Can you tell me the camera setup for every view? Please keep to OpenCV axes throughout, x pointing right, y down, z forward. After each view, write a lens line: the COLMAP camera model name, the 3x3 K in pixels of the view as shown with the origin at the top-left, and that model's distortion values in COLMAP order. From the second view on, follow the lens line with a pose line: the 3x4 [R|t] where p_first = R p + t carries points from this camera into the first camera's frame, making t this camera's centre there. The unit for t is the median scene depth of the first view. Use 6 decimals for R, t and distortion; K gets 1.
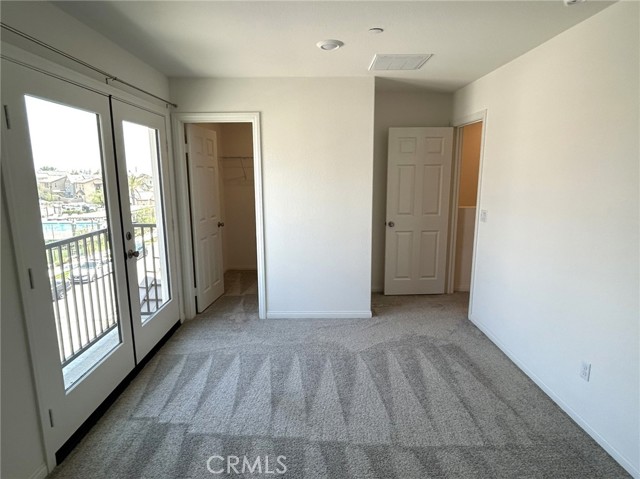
lens RADIAL K [[366.1, 0, 315.1], [0, 366.1, 242.5], [0, 0, 1]] dist [-0.006032, -0.010297]
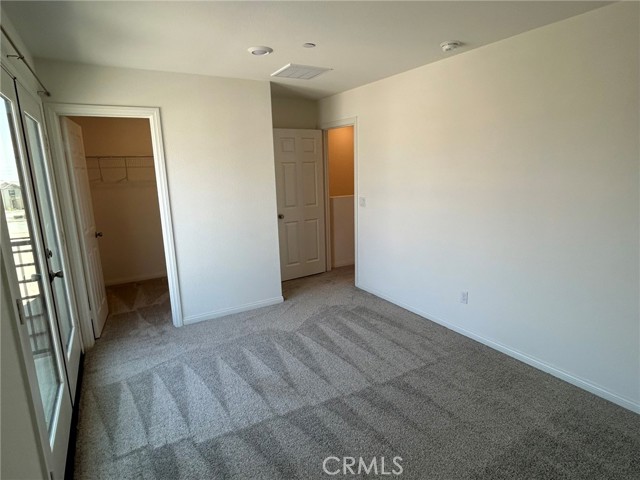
lens RADIAL K [[366.1, 0, 315.4], [0, 366.1, 238.7], [0, 0, 1]] dist [-0.006032, -0.010297]
pose [[0.857556, -0.117678, 0.500749, -0.337286], [0.122017, 0.992232, 0.024217, 0.004247], [-0.499709, 0.040332, 0.865254, 0.001308]]
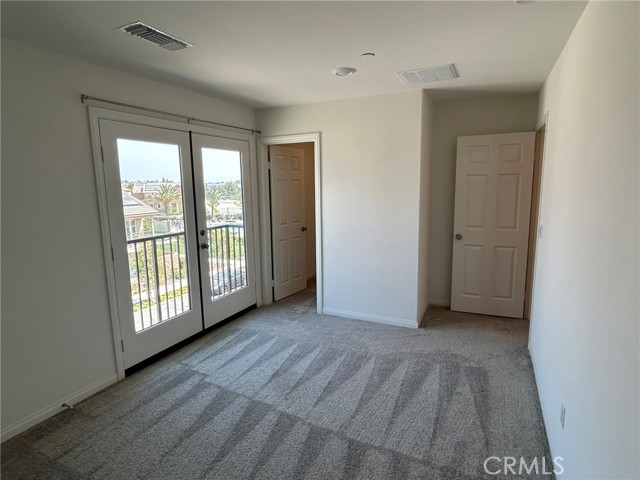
lens RADIAL K [[366.1, 0, 317.7], [0, 366.1, 240.8], [0, 0, 1]] dist [-0.006032, -0.010297]
pose [[0.892639, 0.059886, -0.446776, 0.400008], [-0.073325, 0.997226, -0.012832, 0.000197], [0.444768, 0.044214, 0.894554, -0.021357]]
